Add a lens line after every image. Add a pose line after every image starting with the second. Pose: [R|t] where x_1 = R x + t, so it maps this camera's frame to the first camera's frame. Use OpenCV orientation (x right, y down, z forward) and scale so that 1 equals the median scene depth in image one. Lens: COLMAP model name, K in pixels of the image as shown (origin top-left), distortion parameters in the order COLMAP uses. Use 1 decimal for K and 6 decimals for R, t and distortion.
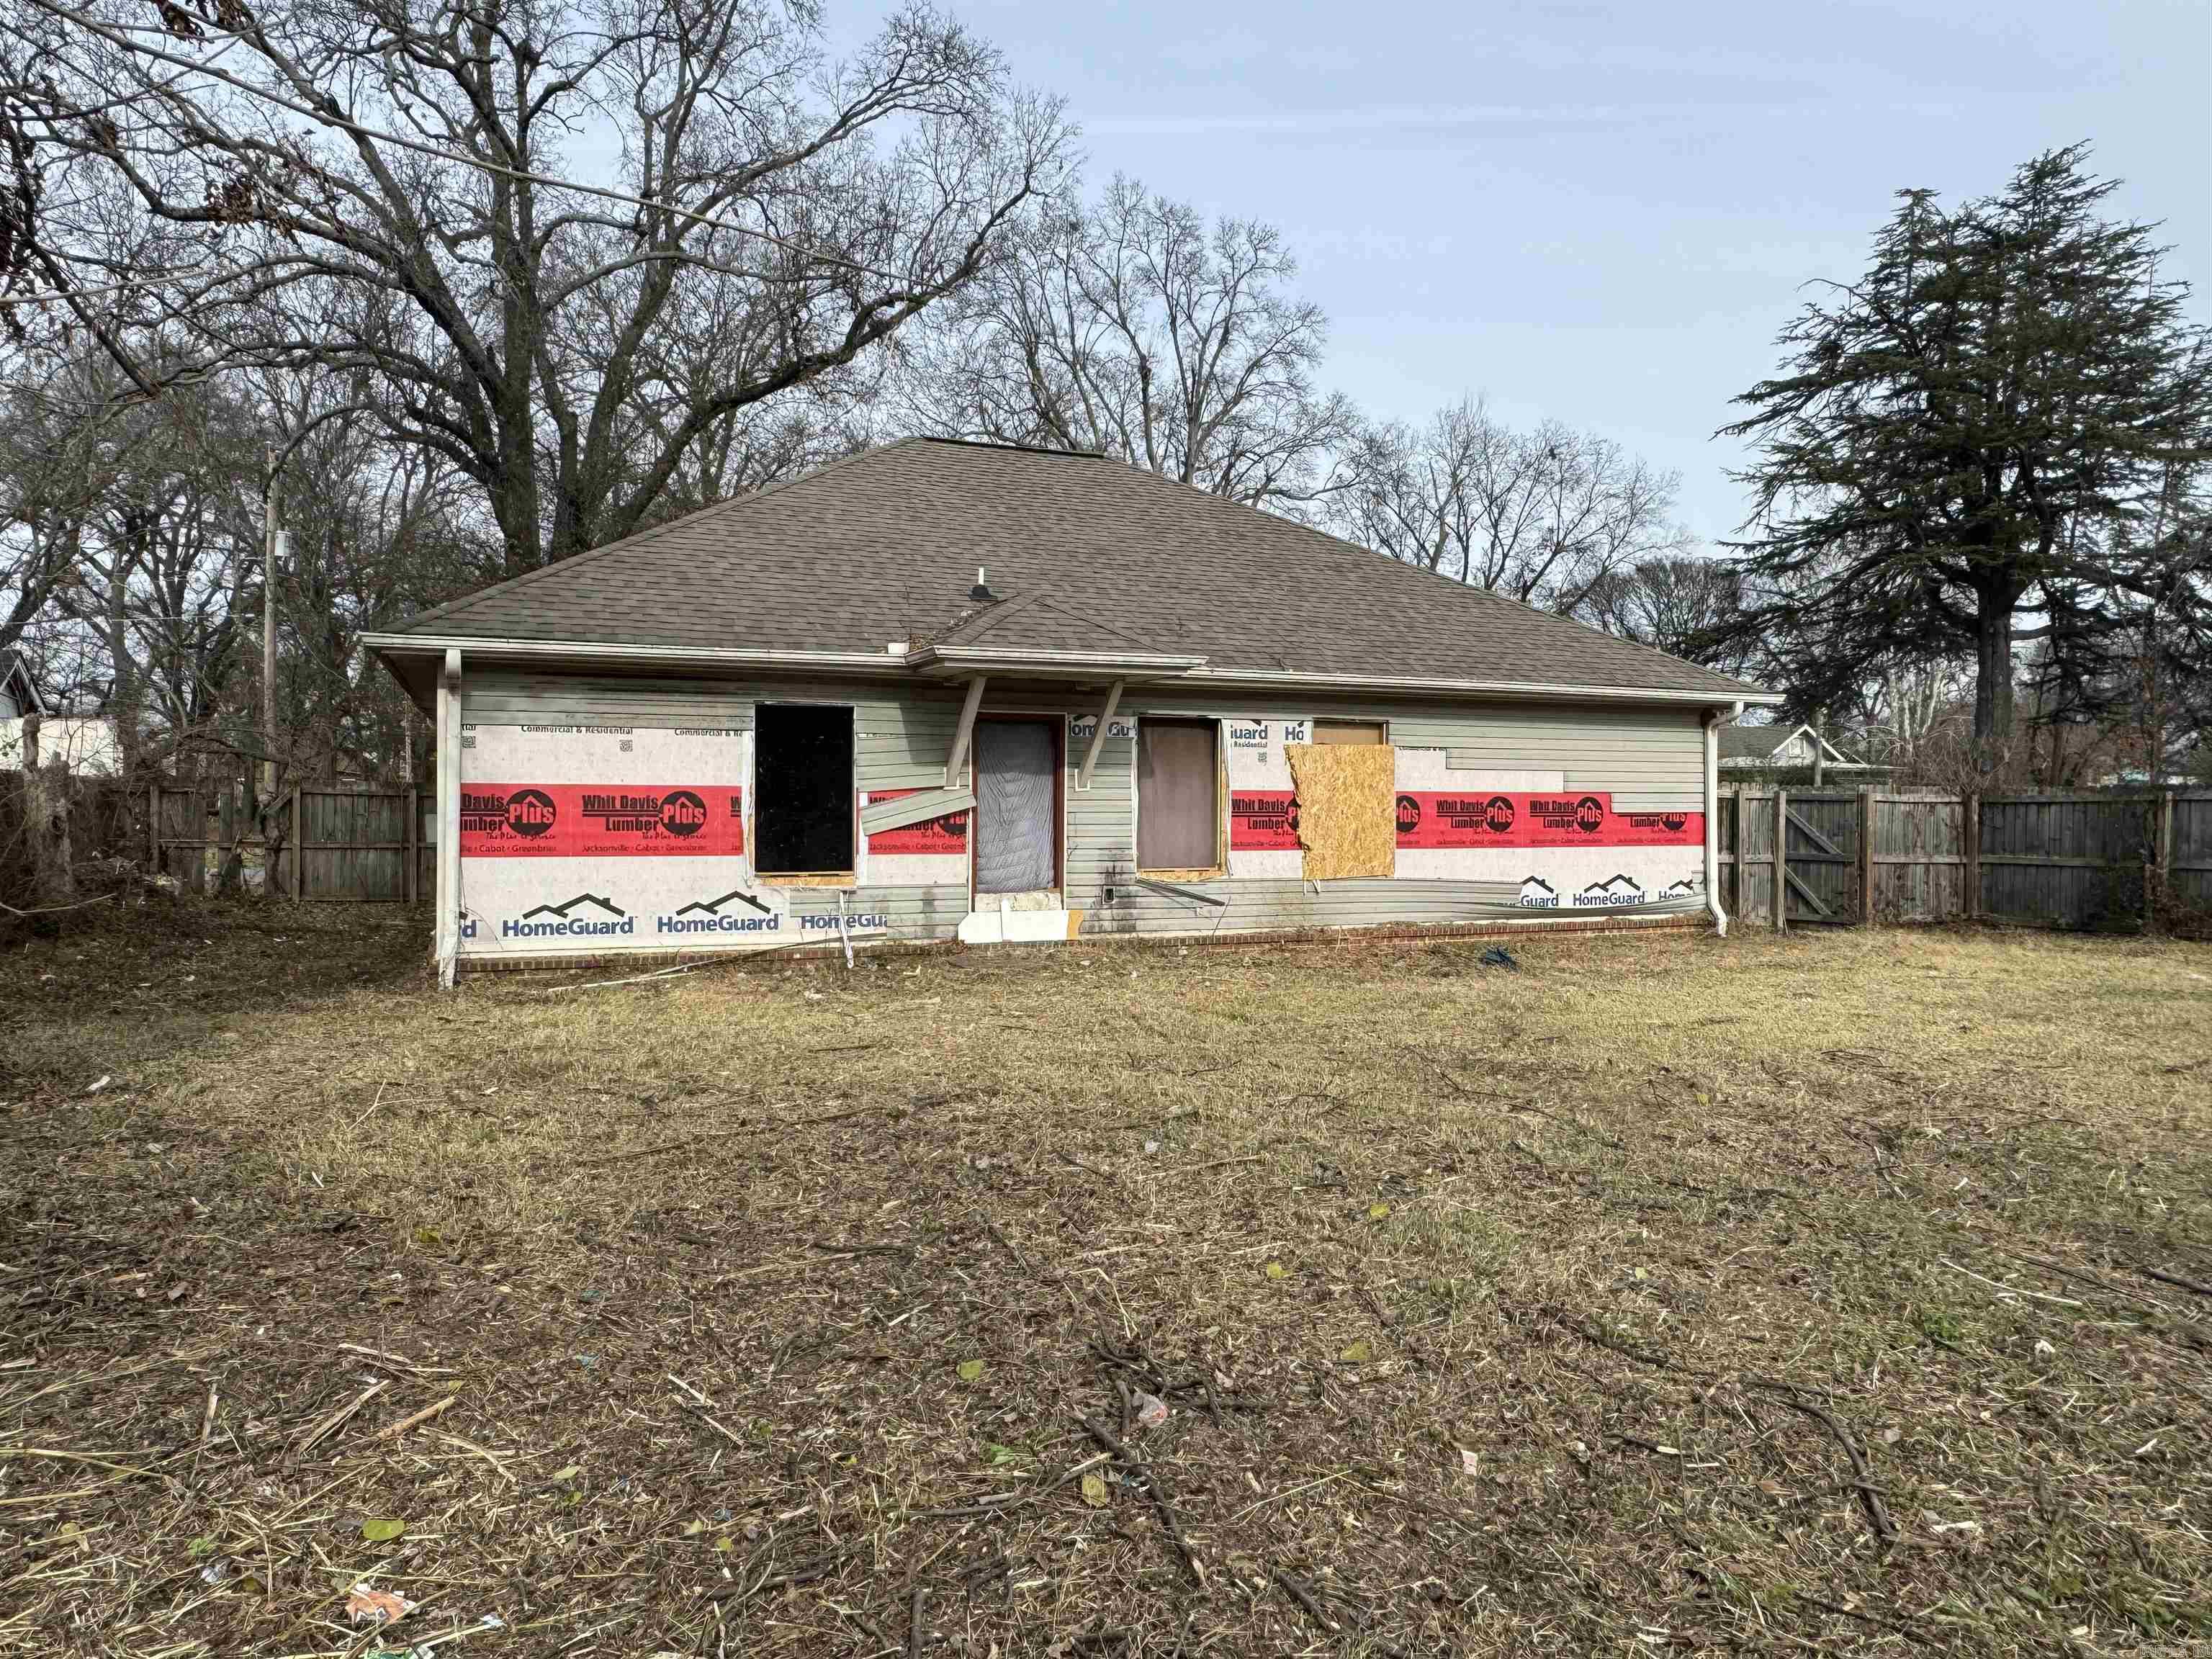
lens RADIAL K [[1480.5, 0, 1106.0], [0, 1480.5, 829.5], [0, 0, 1]] dist [-0.001490, -0.003115]
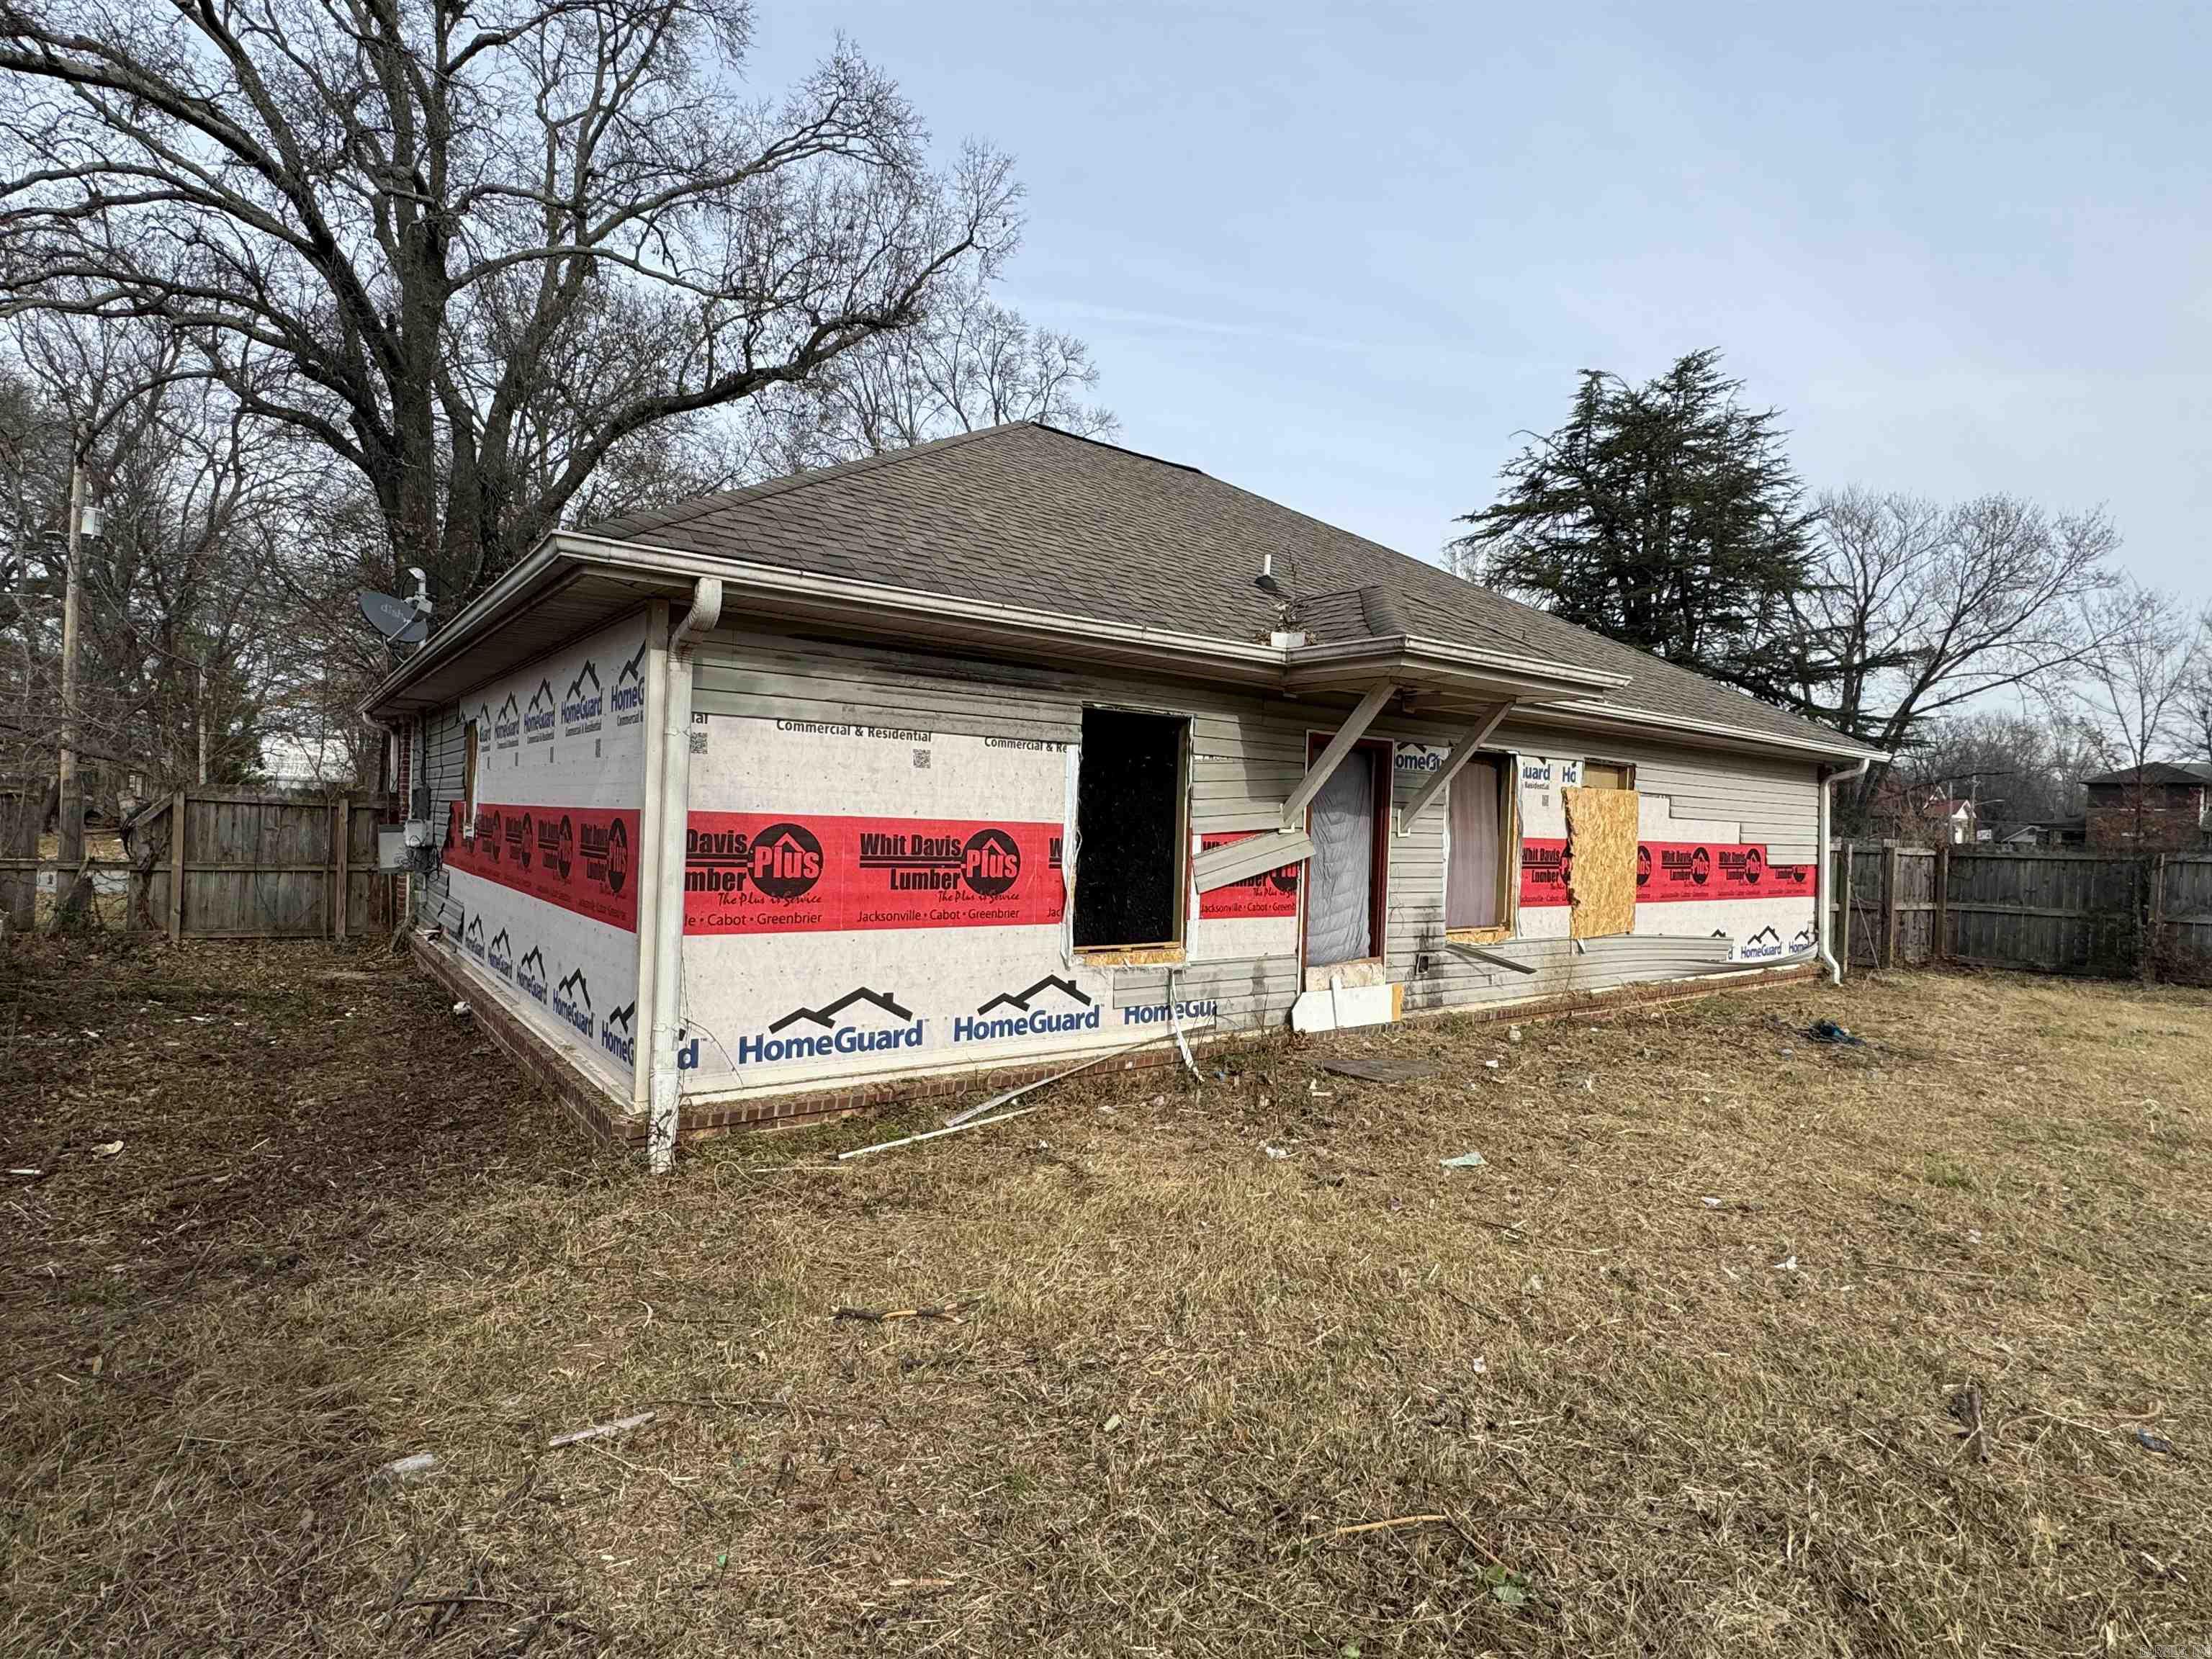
lens RADIAL K [[1122.1, 0, 1104.4], [0, 1122.1, 833.2], [0, 0, 1]] dist [-0.003008, 0.001351]
pose [[0.966184, 0.023447, 0.256786, -0.317373], [-0.022230, 0.999724, -0.007642, -0.018550], [-0.256894, 0.001675, 0.966438, 0.426617]]
